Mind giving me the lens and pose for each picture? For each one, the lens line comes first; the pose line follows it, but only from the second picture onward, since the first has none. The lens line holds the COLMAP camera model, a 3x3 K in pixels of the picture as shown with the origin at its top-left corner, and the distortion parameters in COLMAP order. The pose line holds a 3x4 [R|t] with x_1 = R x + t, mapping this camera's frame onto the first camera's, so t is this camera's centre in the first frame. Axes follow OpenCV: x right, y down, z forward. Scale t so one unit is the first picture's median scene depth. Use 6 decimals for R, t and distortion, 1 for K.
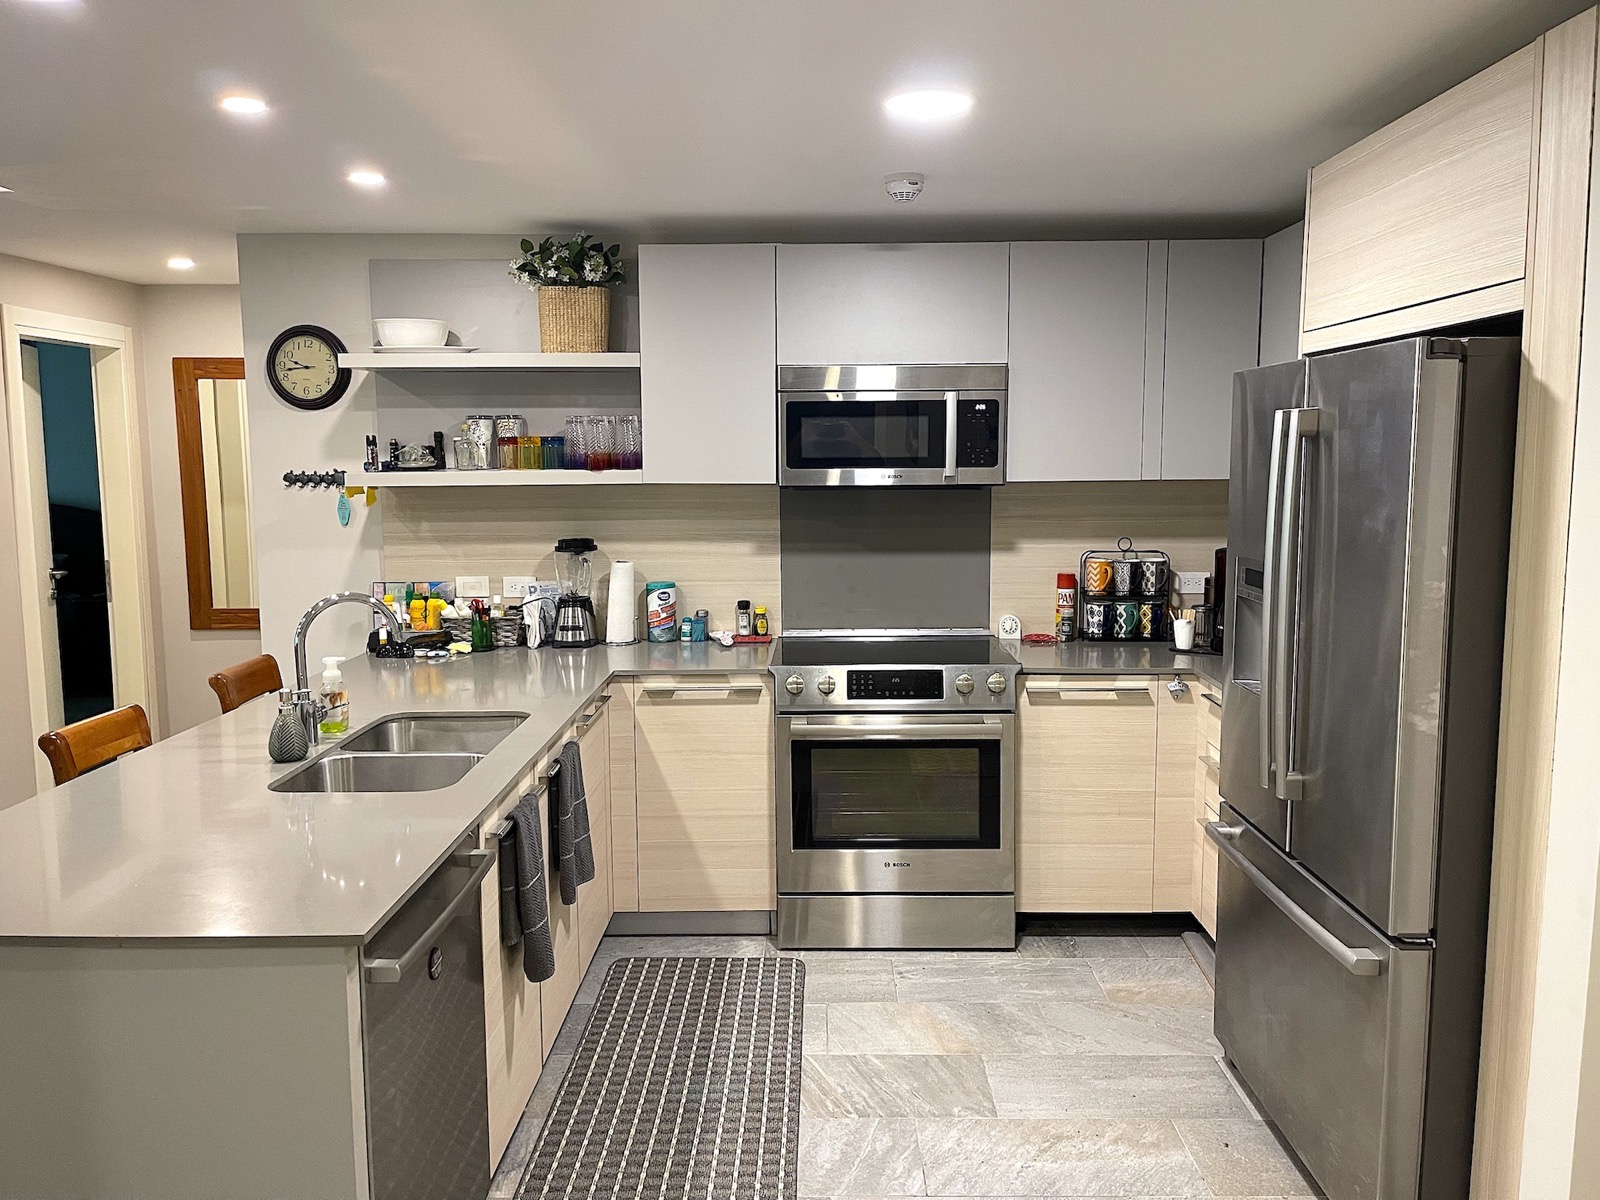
lens RADIAL K [[1206.1, 0, 811.3], [0, 1206.1, 590.3], [0, 0, 1]] dist [0.057019, -0.067603]
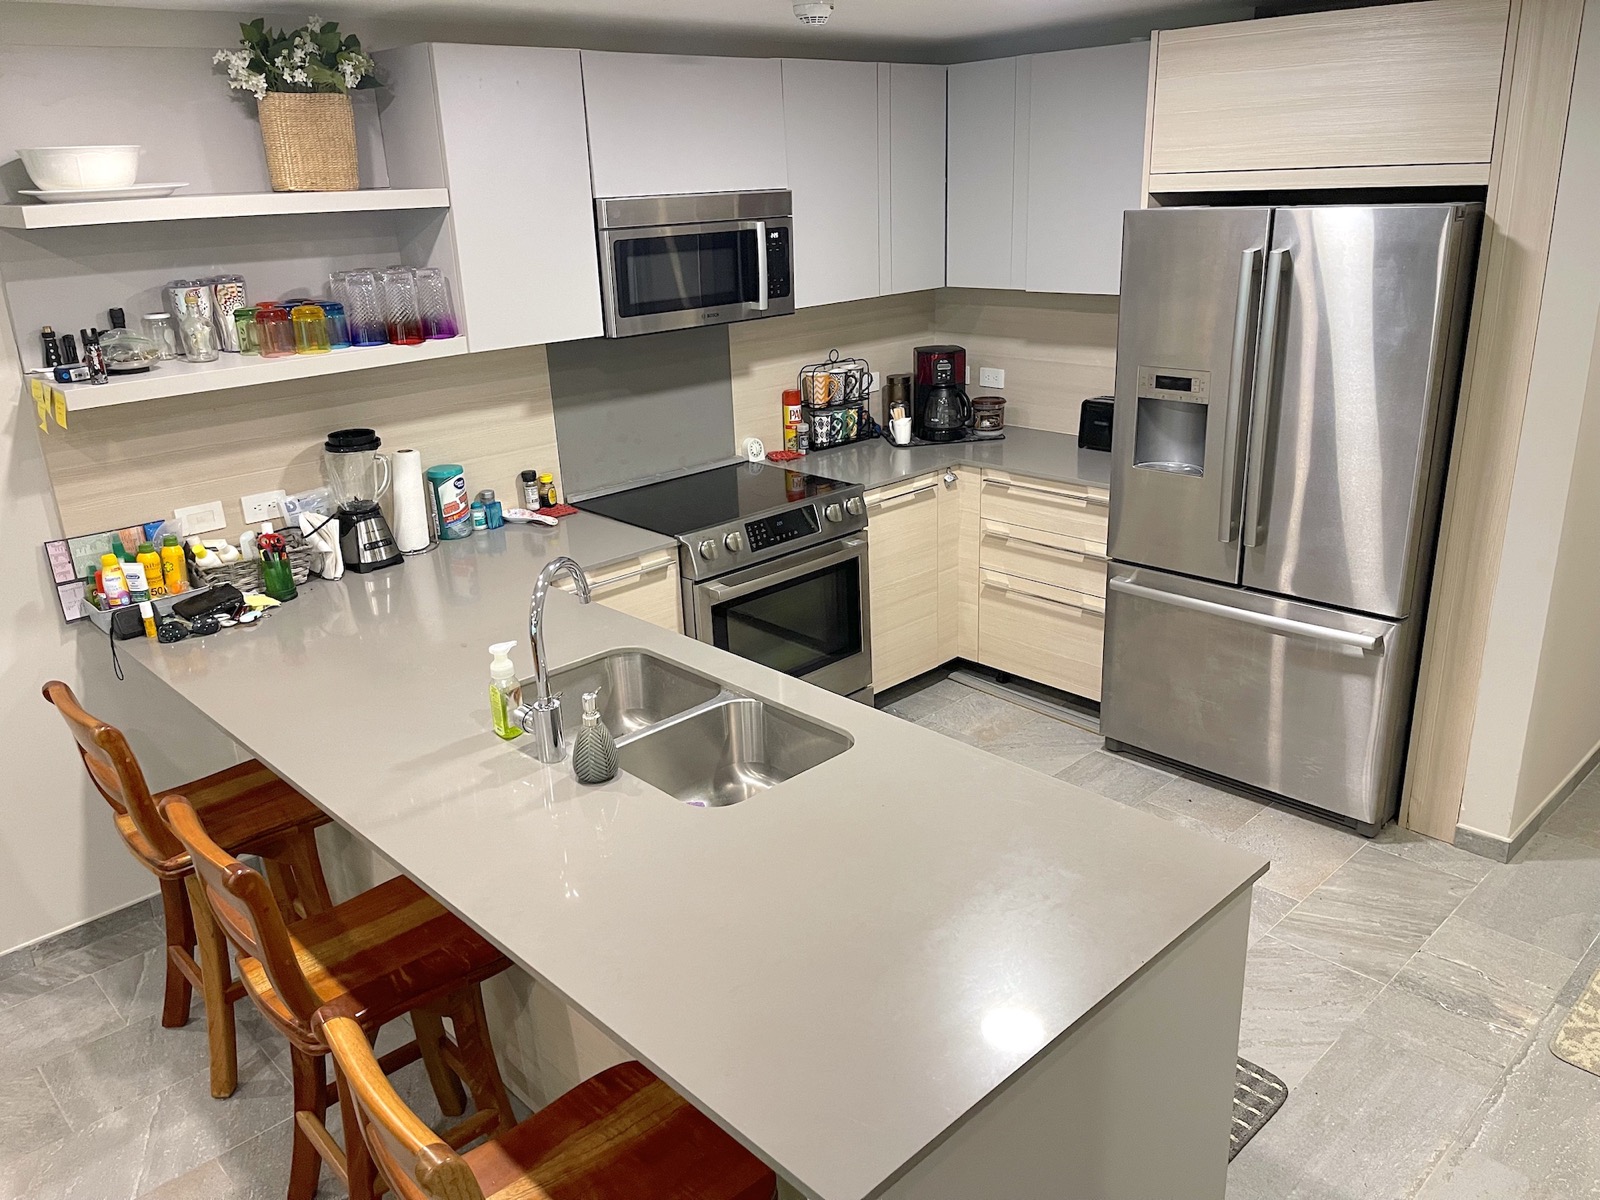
lens RADIAL K [[1206.1, 0, 802.7], [0, 1206.1, 597.6], [0, 0, 1]] dist [0.057019, -0.067603]
pose [[0.718233, -0.250390, 0.649189, -0.519221], [0.114132, 0.962765, 0.245065, -0.098410], [-0.686378, -0.101921, 0.720067, 0.218441]]
